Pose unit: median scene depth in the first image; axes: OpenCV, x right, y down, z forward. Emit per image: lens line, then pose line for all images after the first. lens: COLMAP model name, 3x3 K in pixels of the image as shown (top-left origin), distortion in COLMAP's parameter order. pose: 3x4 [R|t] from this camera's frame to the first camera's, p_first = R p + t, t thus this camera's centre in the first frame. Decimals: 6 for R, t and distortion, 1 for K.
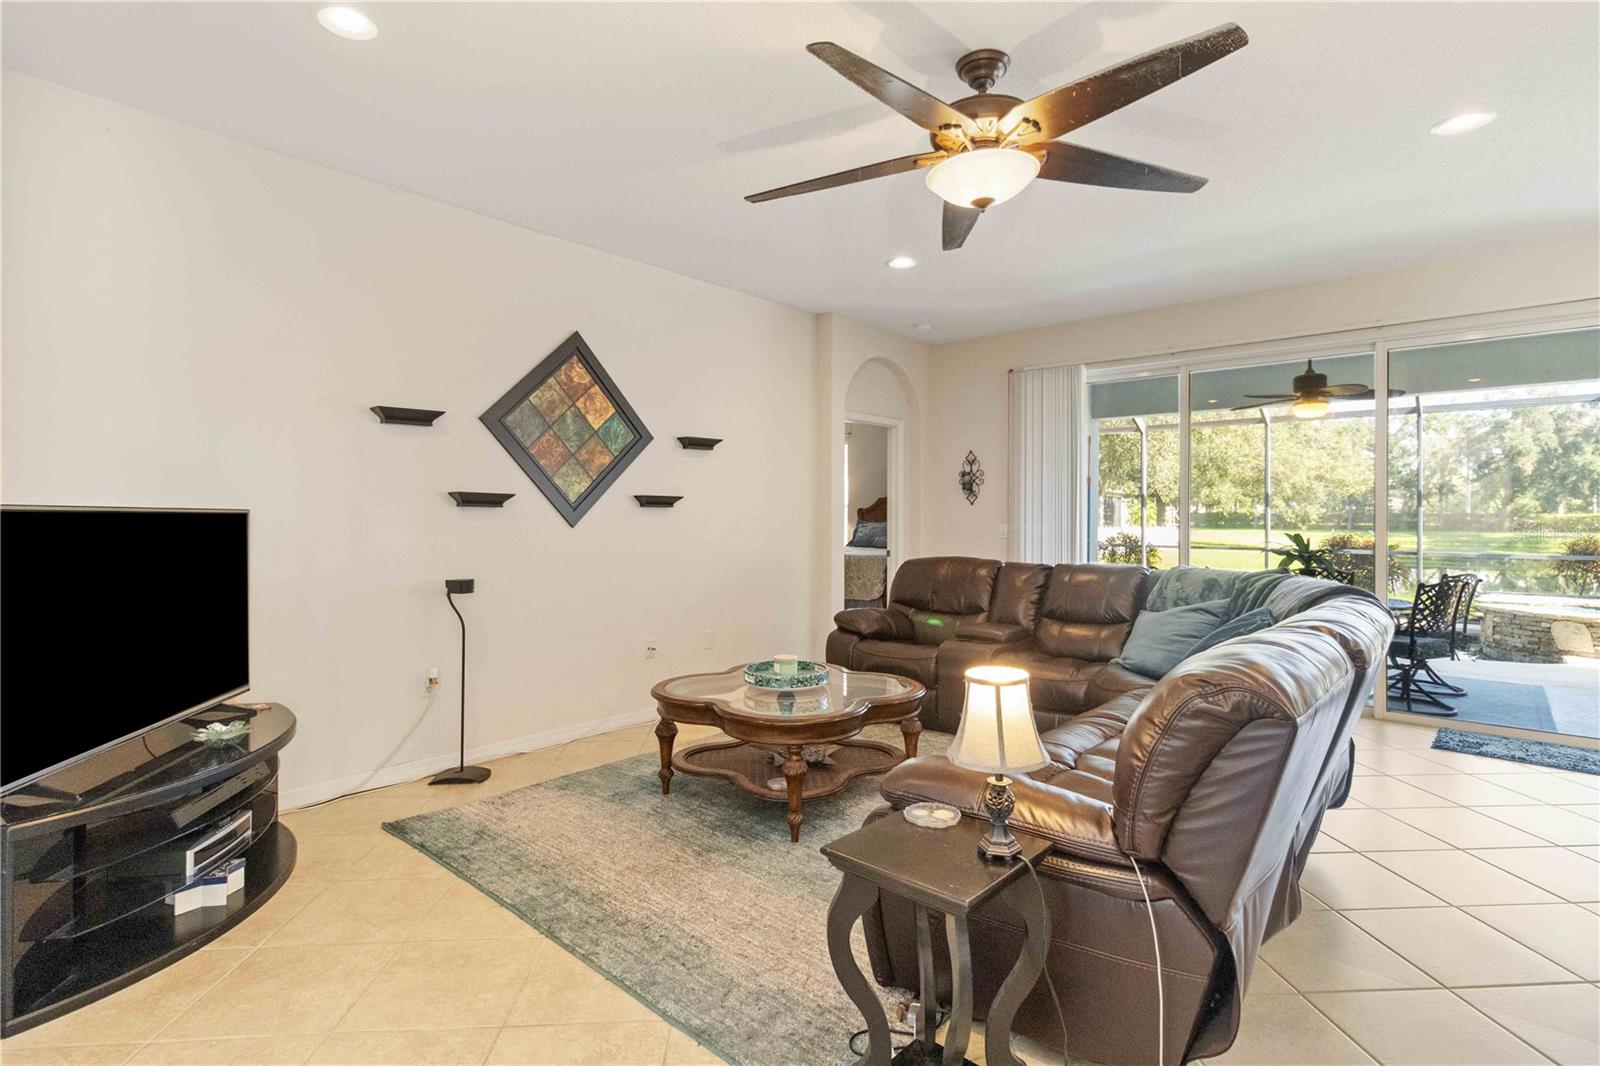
lens RADIAL K [[775.3, 0, 801.2], [0, 775.3, 525.4], [0, 0, 1]] dist [0.001079, -0.000082]
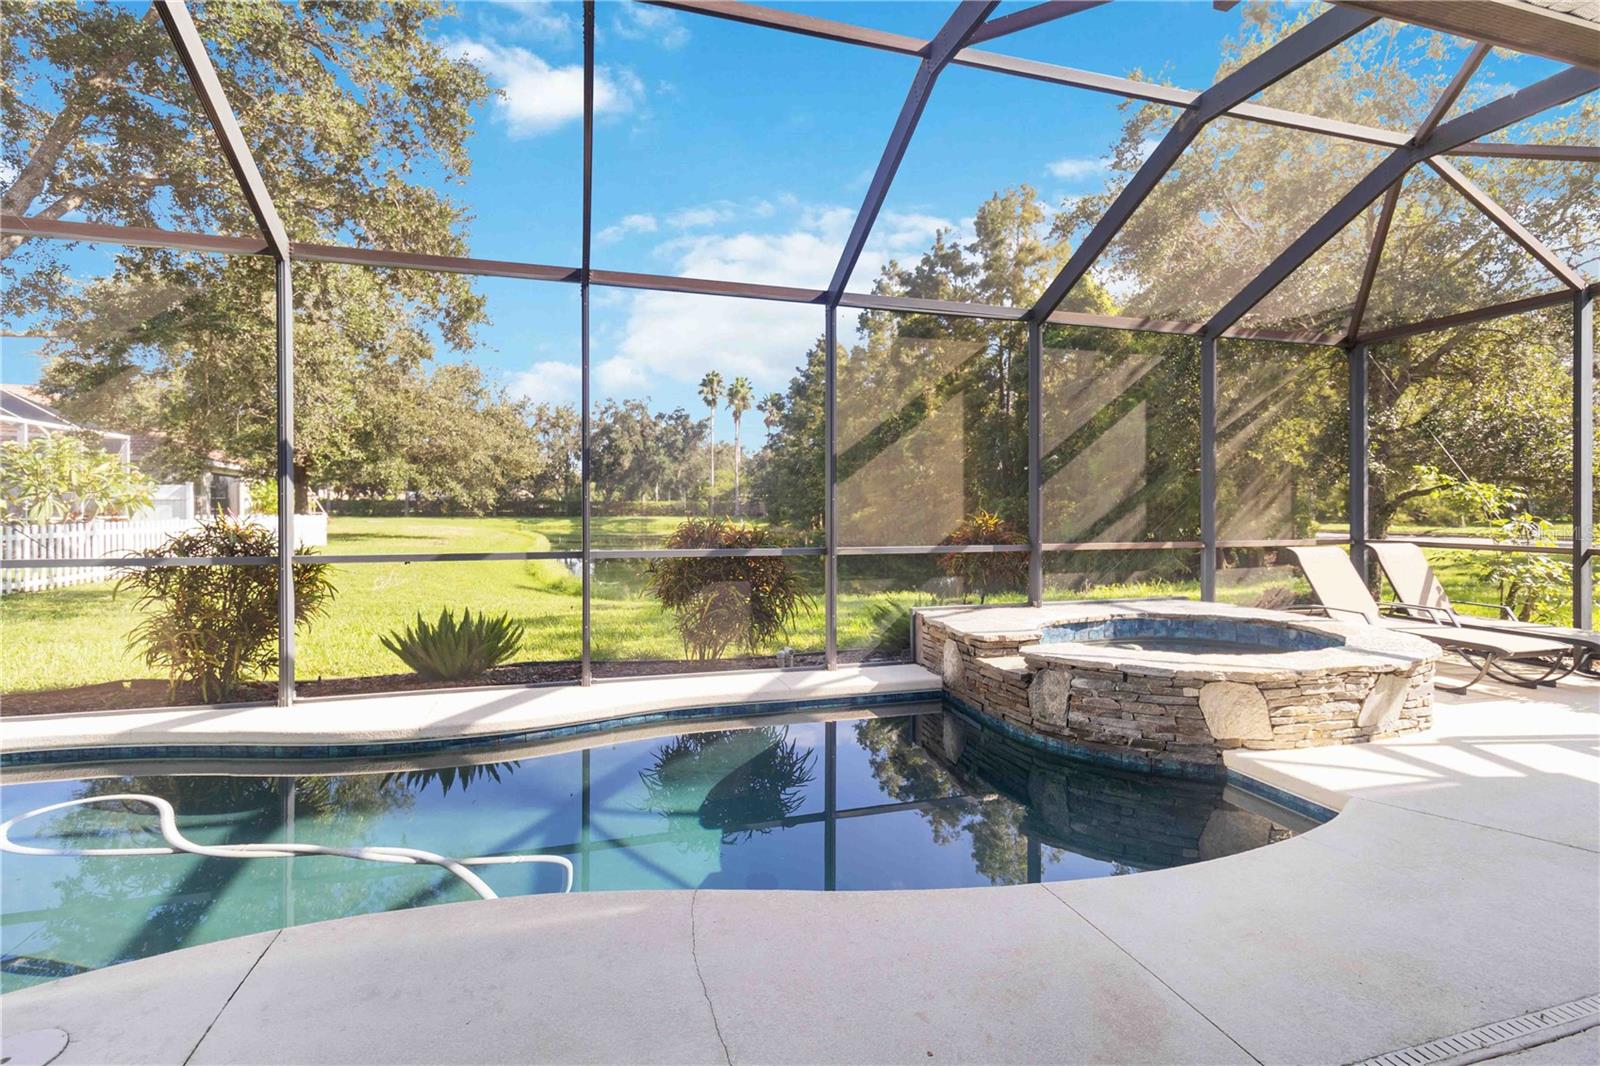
lens RADIAL K [[775.3, 0, 806.0], [0, 775.3, 521.6], [0, 0, 1]] dist [0.001079, -0.000082]
pose [[0.521685, -0.013612, 0.853030, 0.098249], [0.005641, 0.999906, 0.012506, 0.001790], [-0.853120, -0.001712, 0.521713, 0.239868]]
